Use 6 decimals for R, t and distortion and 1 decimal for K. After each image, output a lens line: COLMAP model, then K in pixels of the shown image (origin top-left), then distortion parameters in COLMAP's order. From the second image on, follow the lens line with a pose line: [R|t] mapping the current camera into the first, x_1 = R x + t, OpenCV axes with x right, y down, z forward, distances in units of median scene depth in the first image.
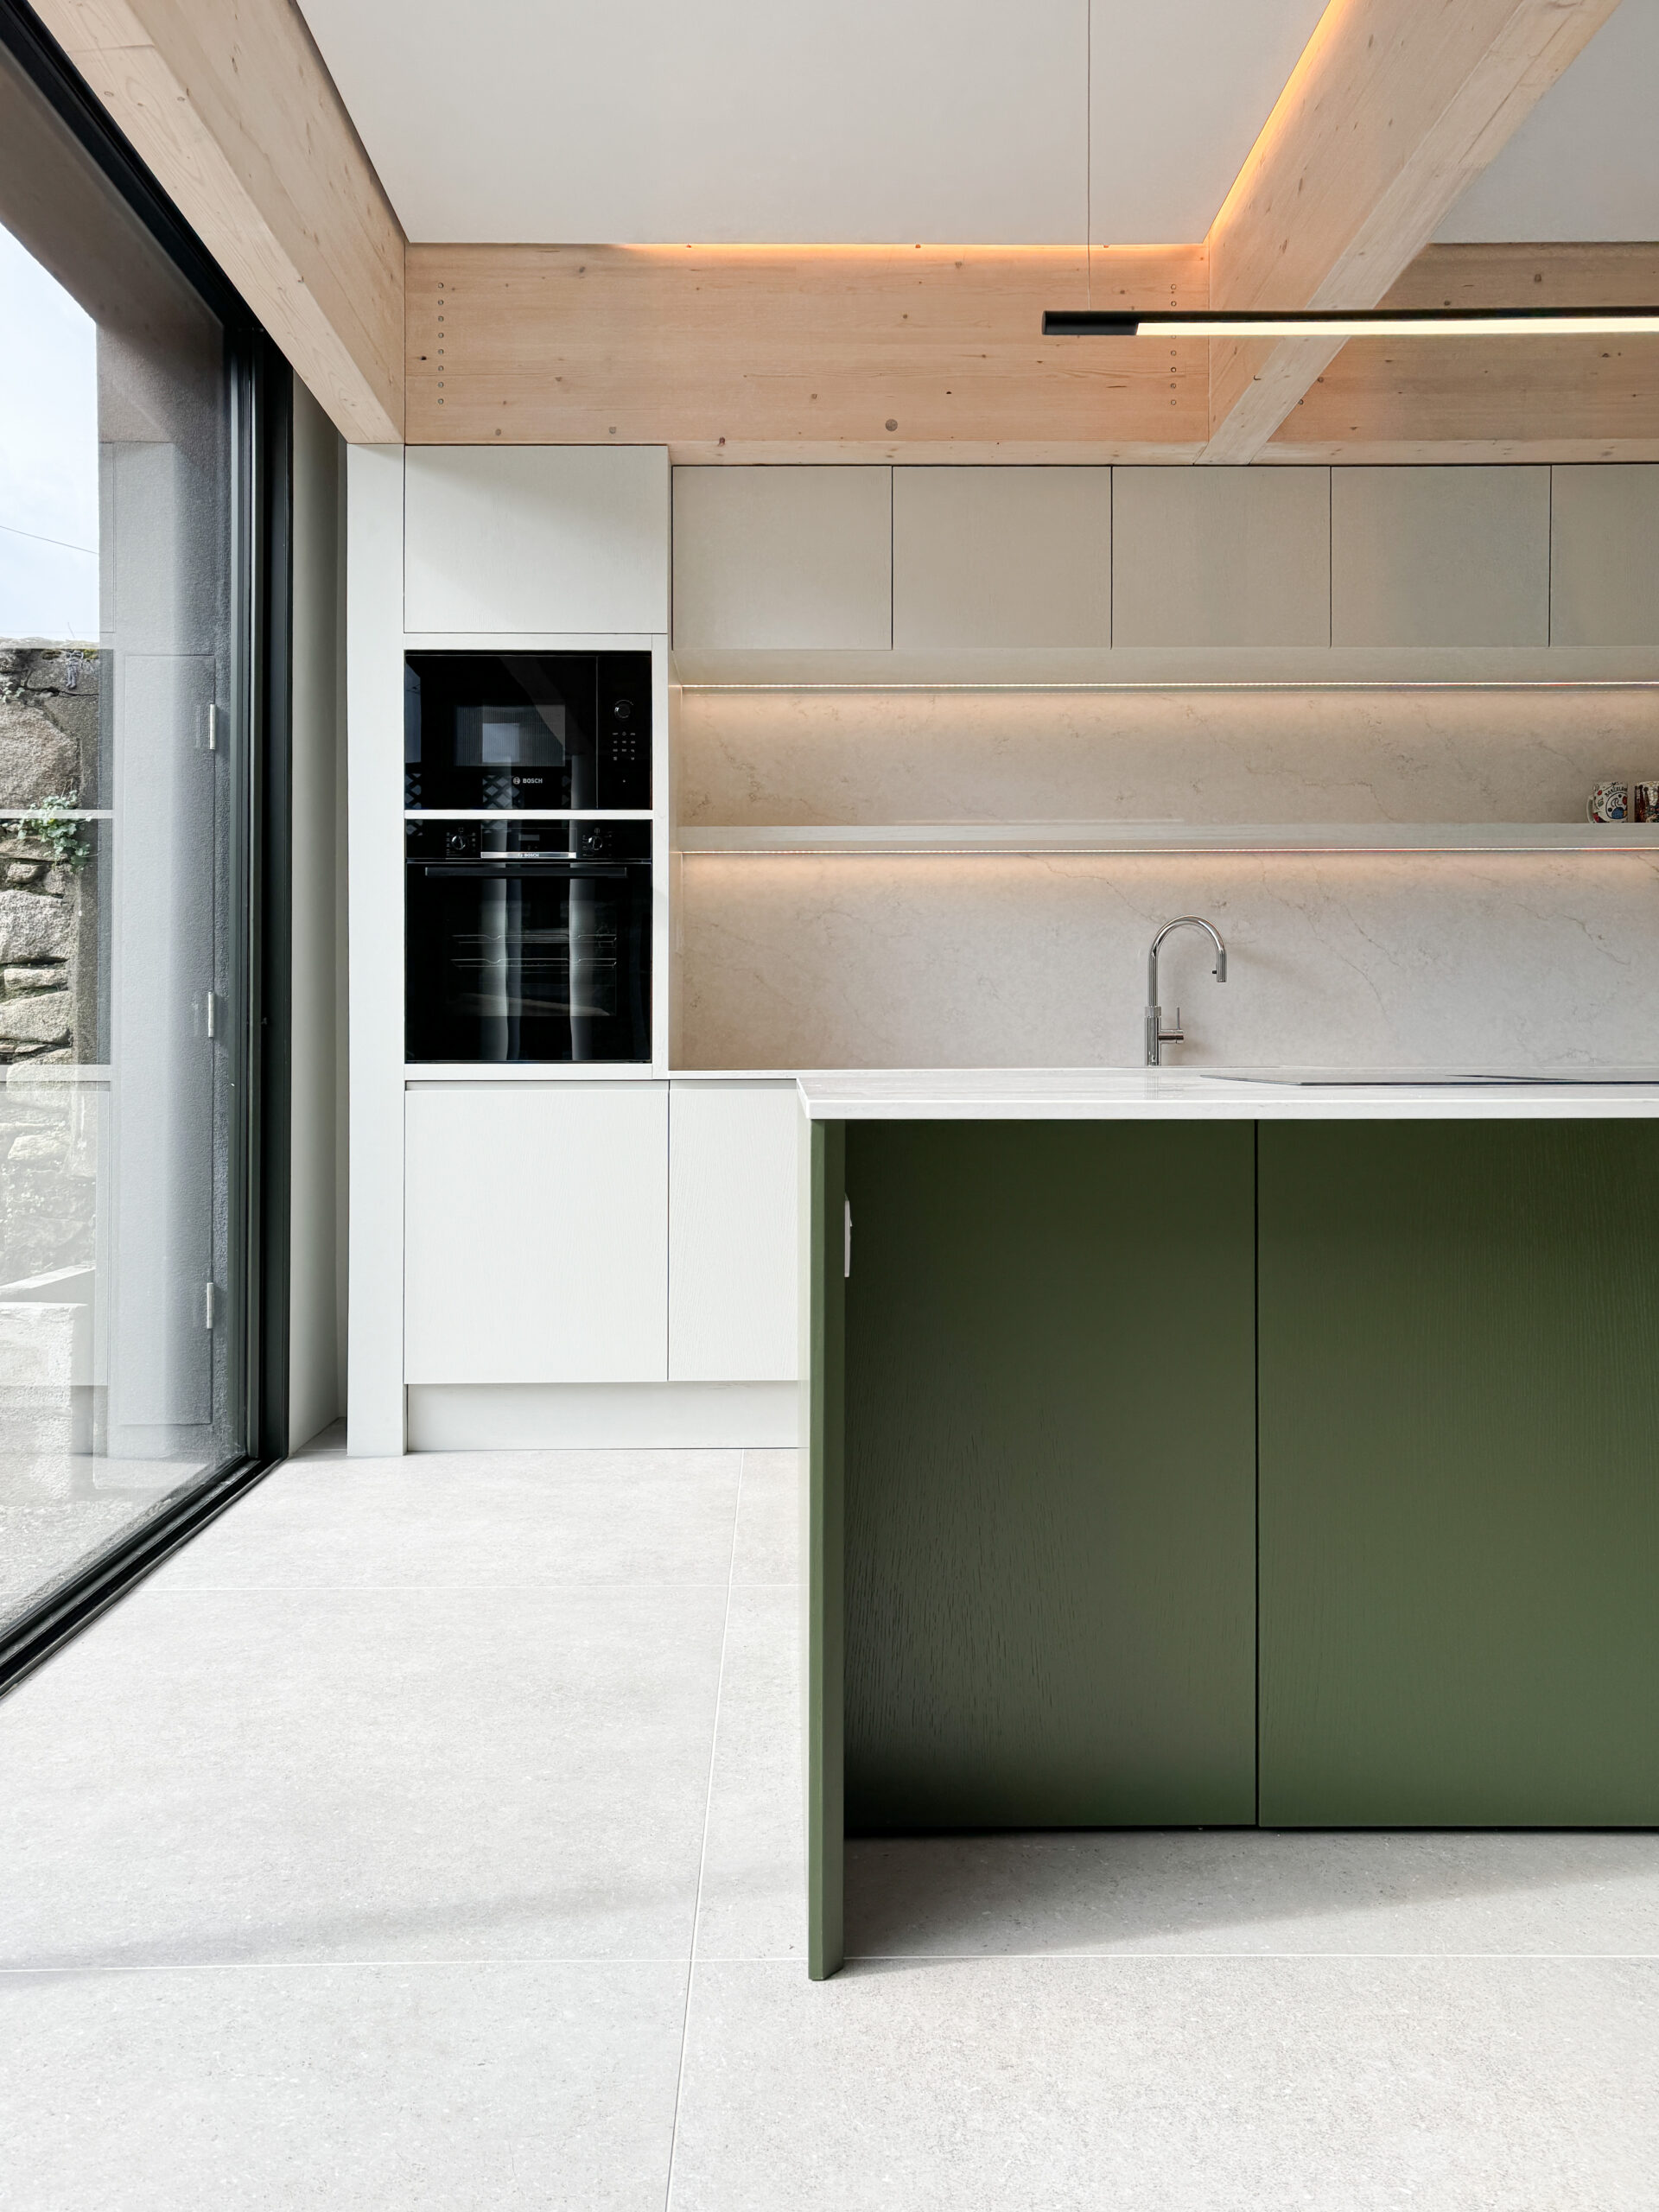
lens RADIAL K [[1599.7, 0, 812.0], [0, 1599.7, 1027.5], [0, 0, 1]] dist [0.005977, 0.002884]
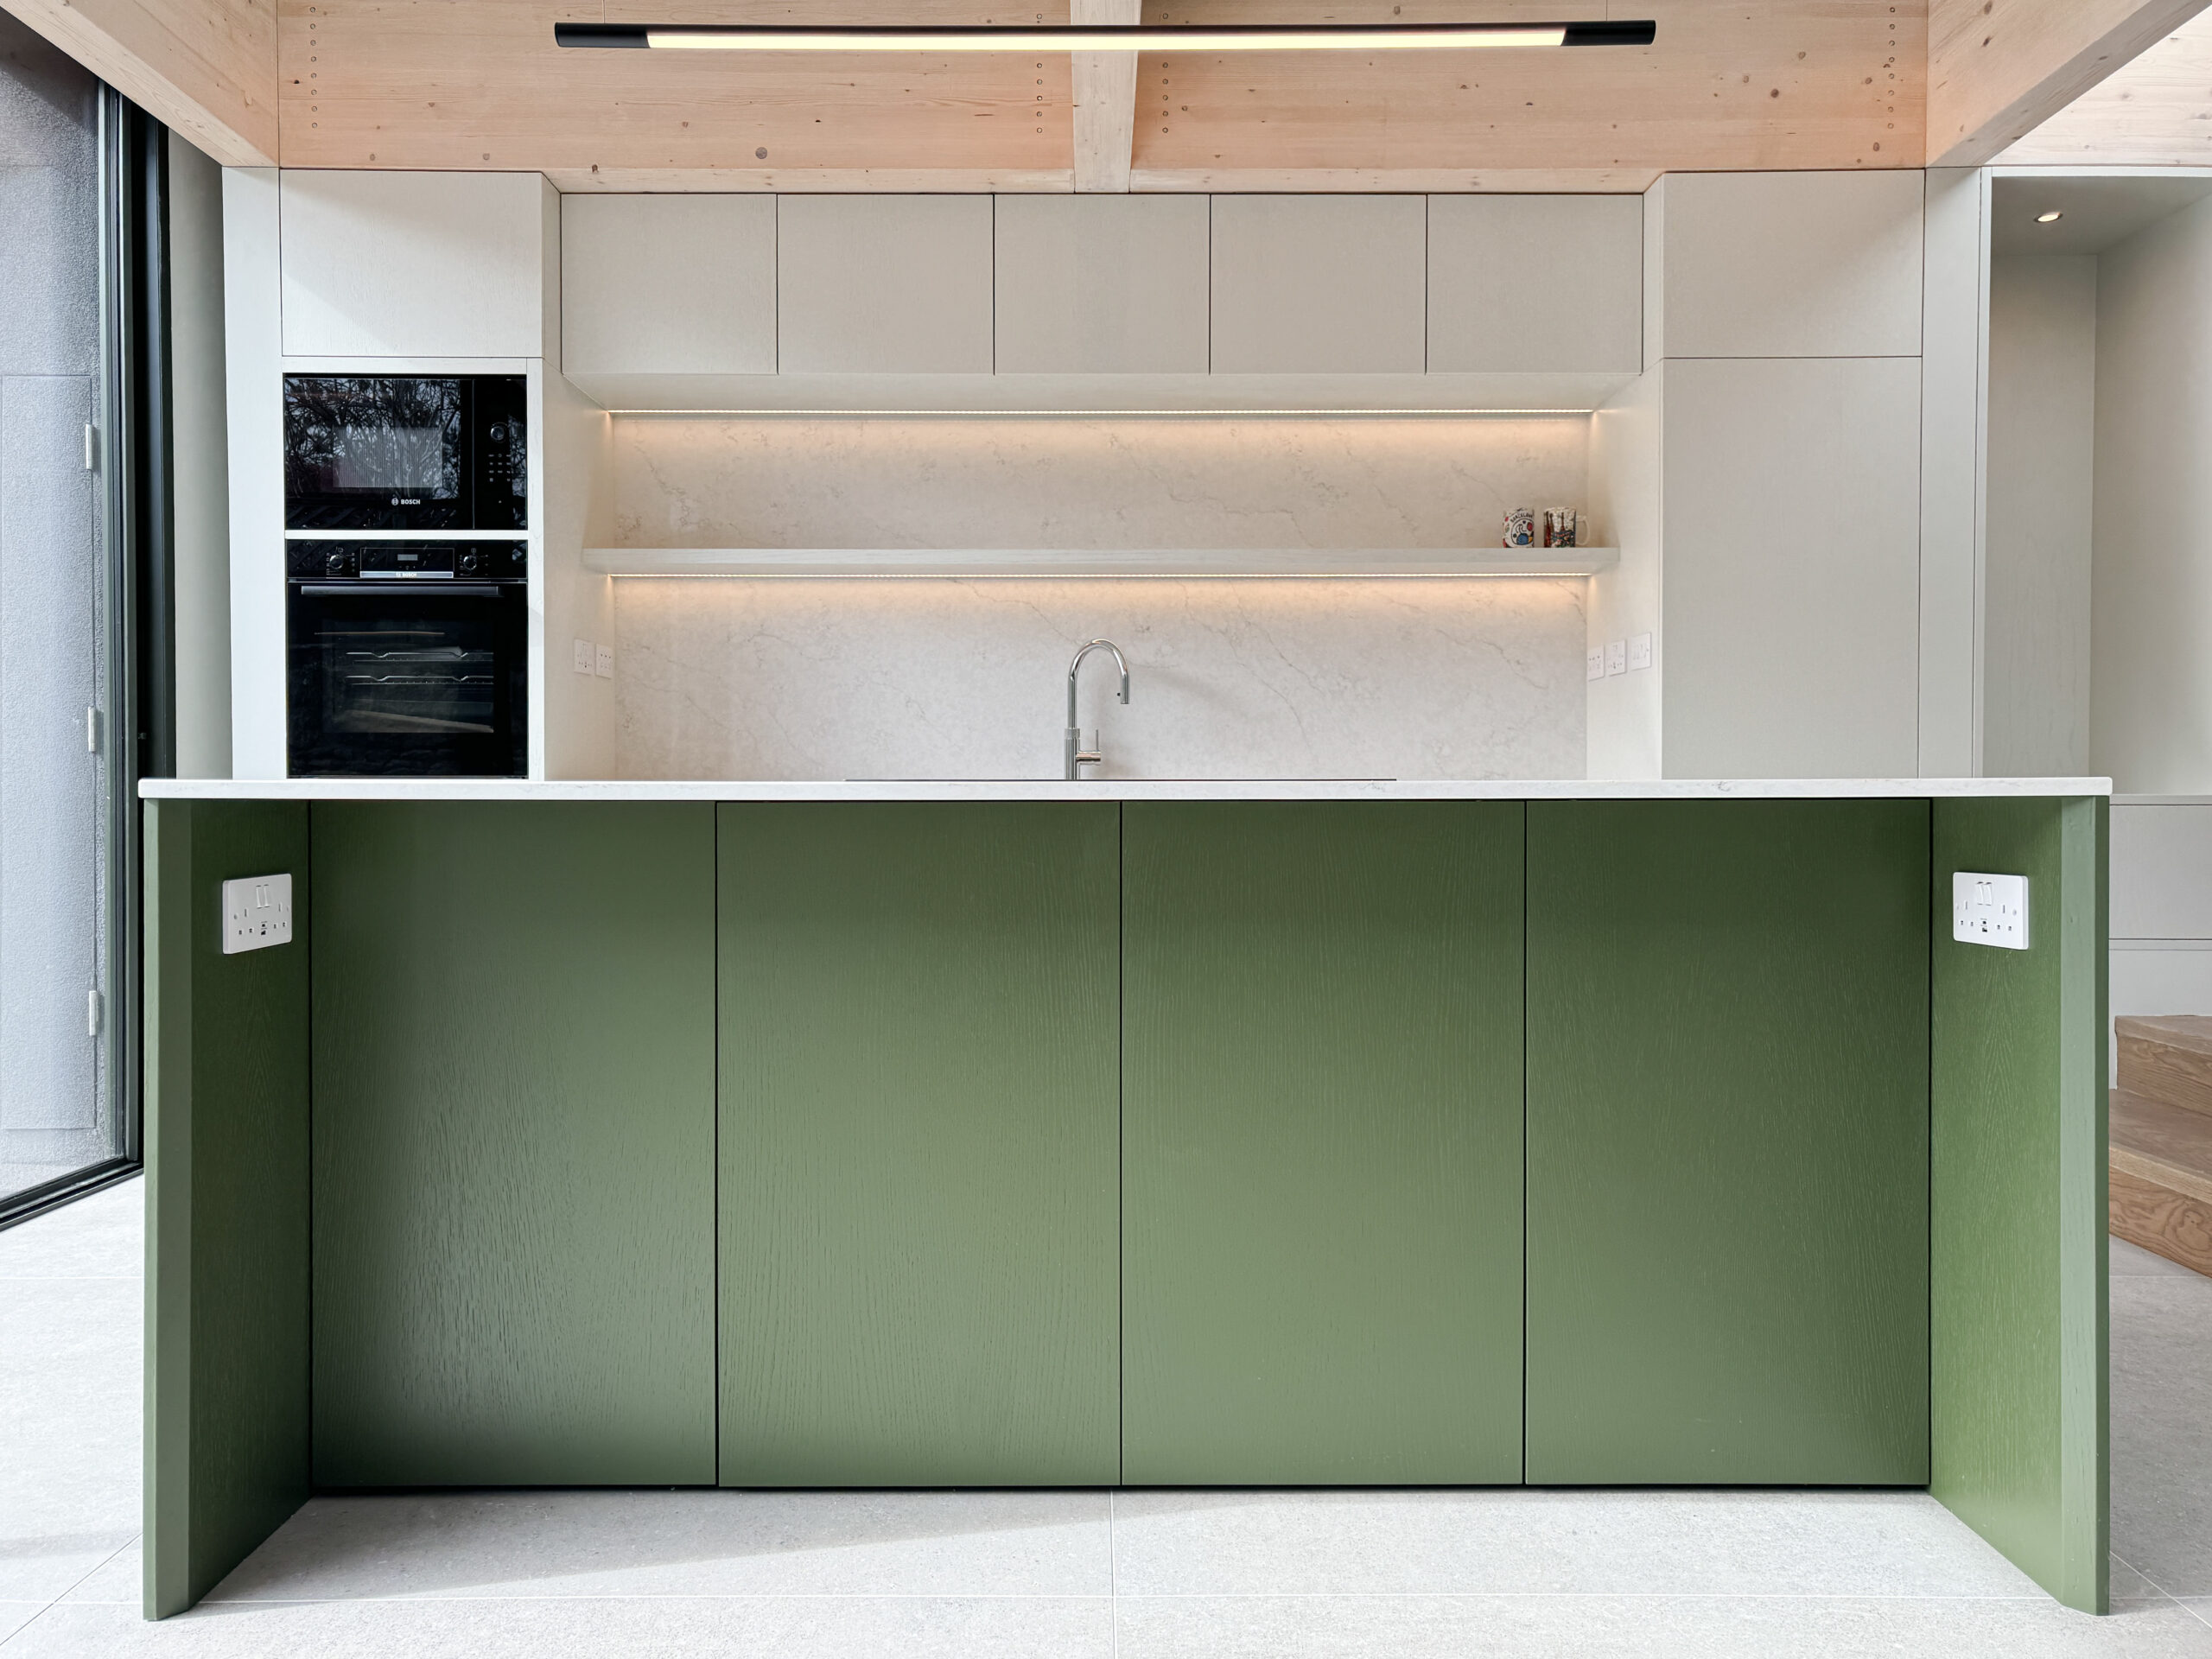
lens RADIAL K [[1587.2, 0, 1106.7], [0, 1587.2, 794.8], [0, 0, 1]] dist [0.007424, 0.012953]
pose [[0.999964, 0.003733, -0.007601, 0.275402], [-0.003634, 0.999908, 0.013071, 0.017921], [0.007649, -0.013043, 0.999886, -0.013530]]
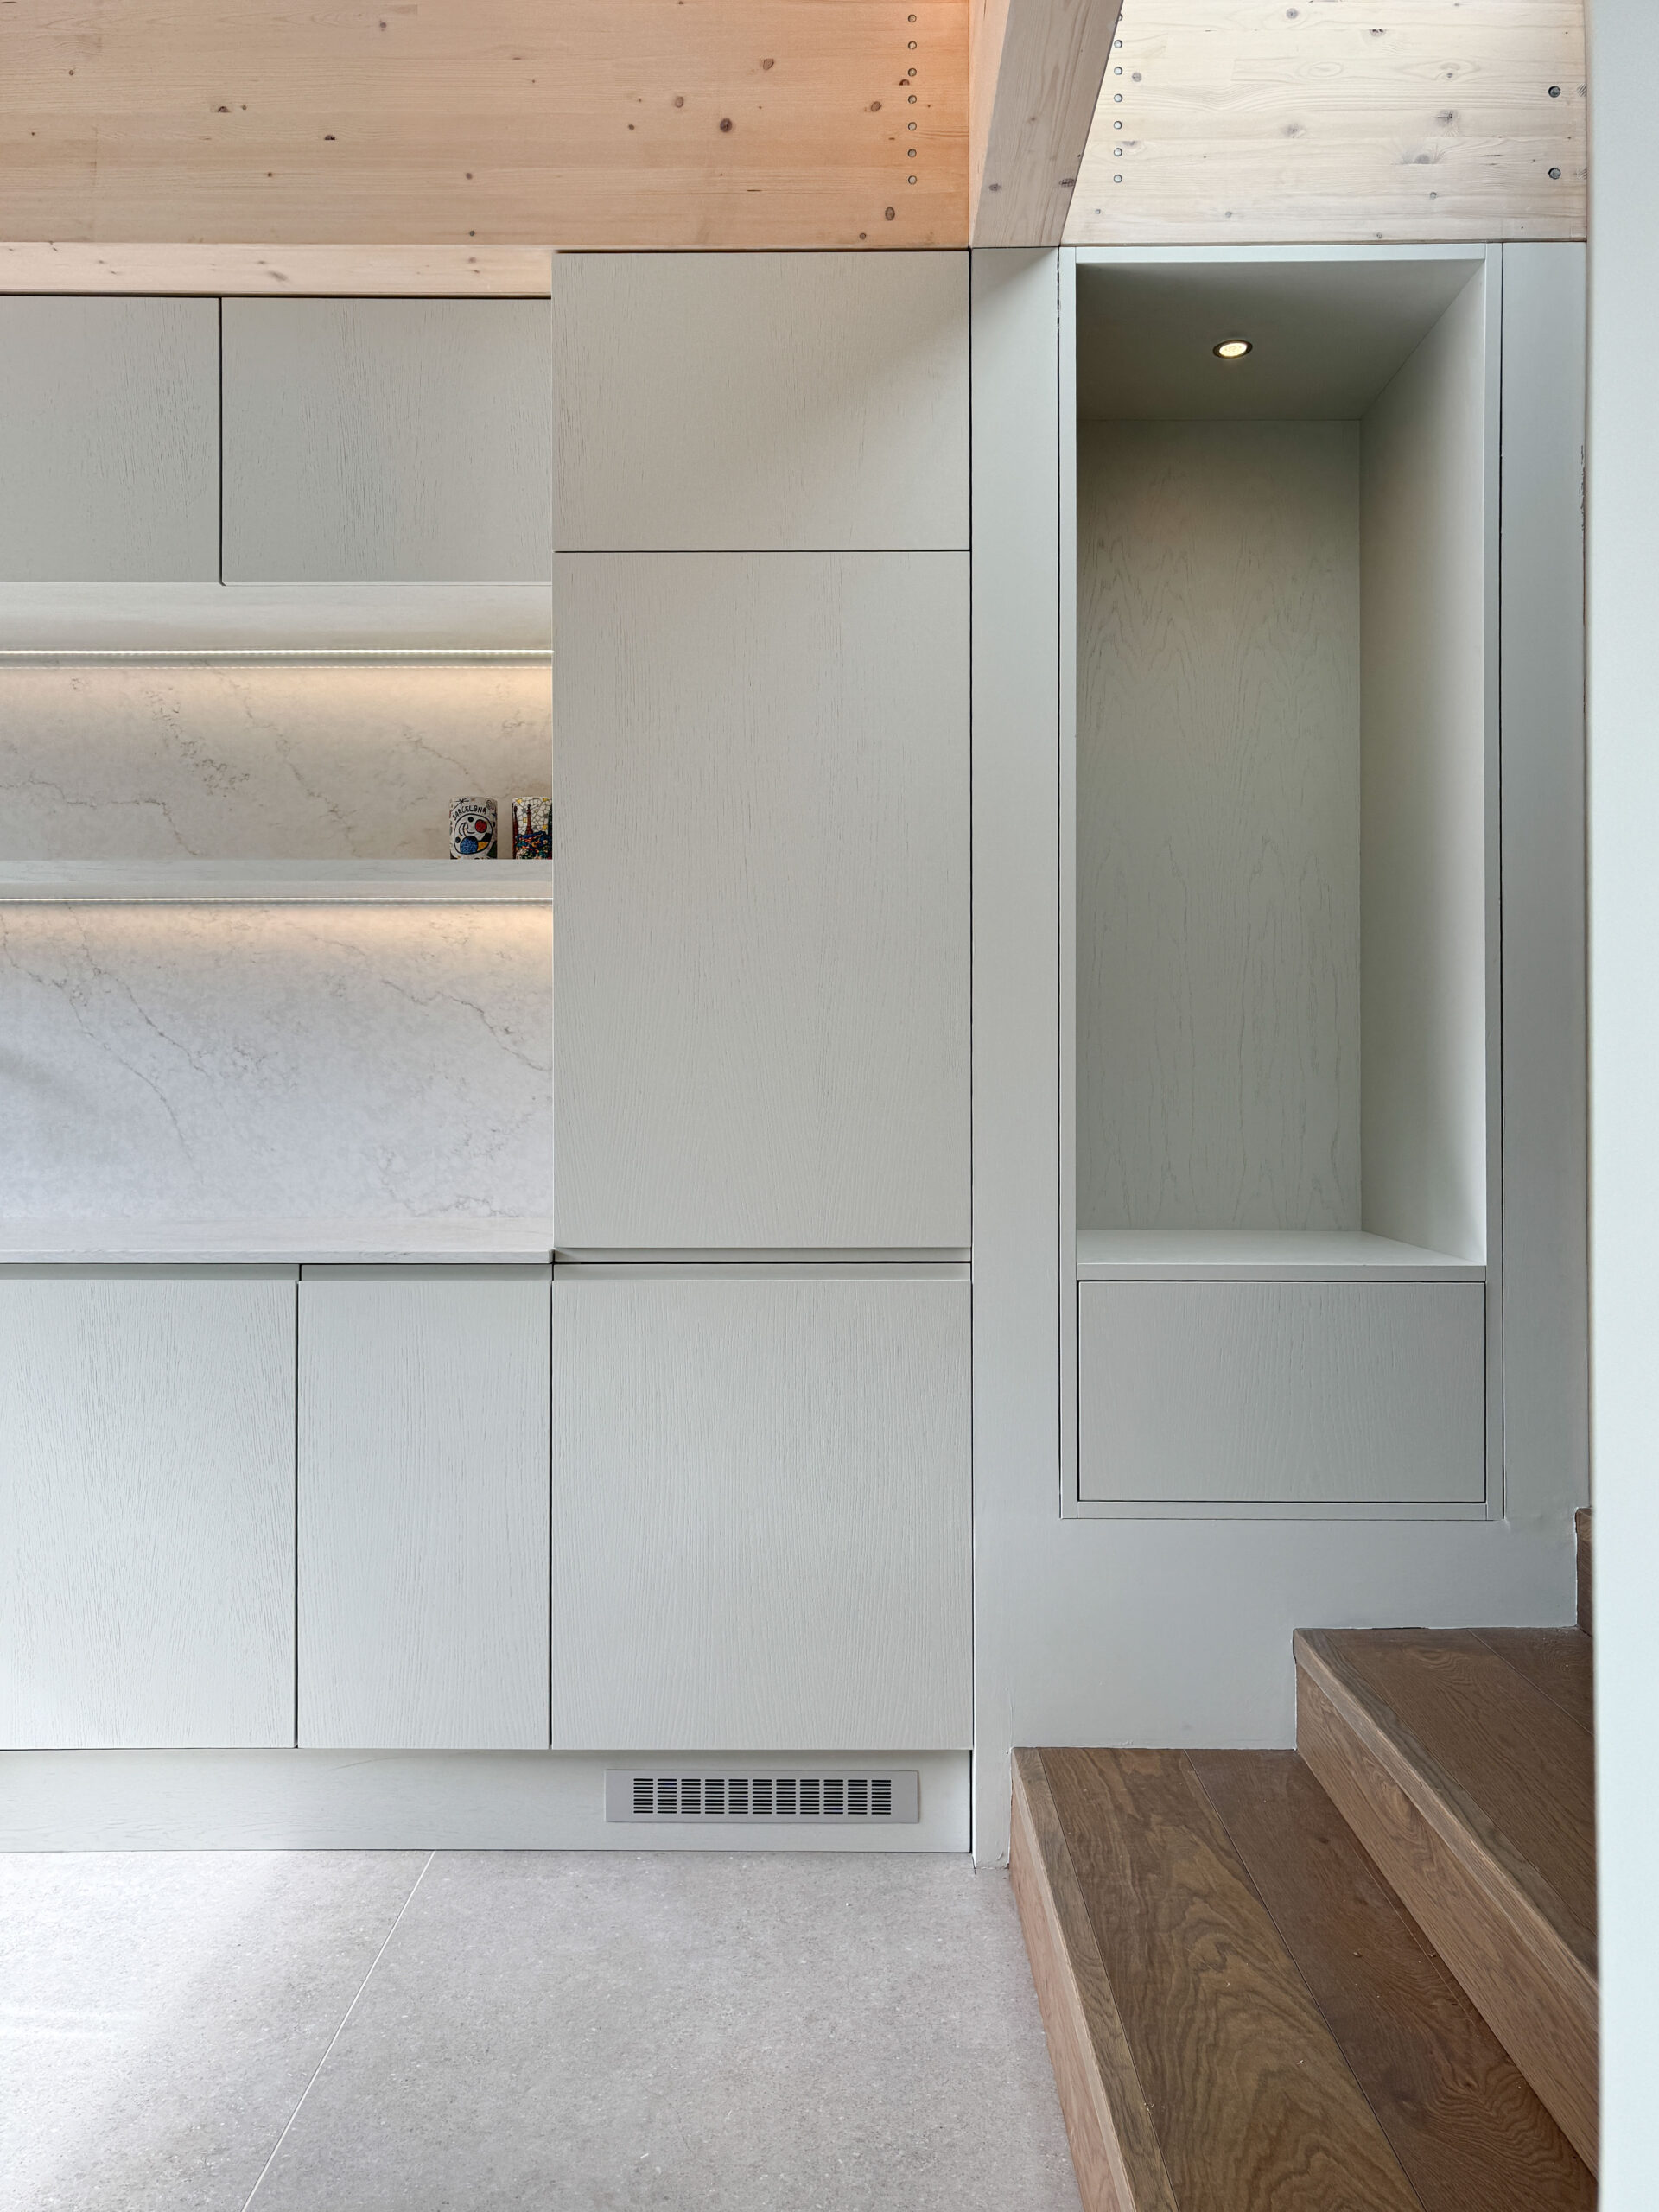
lens RADIAL K [[1644.2, 0, 841.9], [0, 1644.2, 1059.7], [0, 0, 1]] dist [-0.009920, 0.090176]
pose [[0.999856, 0.001667, -0.016916, 0.743932], [-0.001736, 0.999990, -0.004050, -0.047741], [0.016910, 0.004079, 0.999849, 0.360964]]
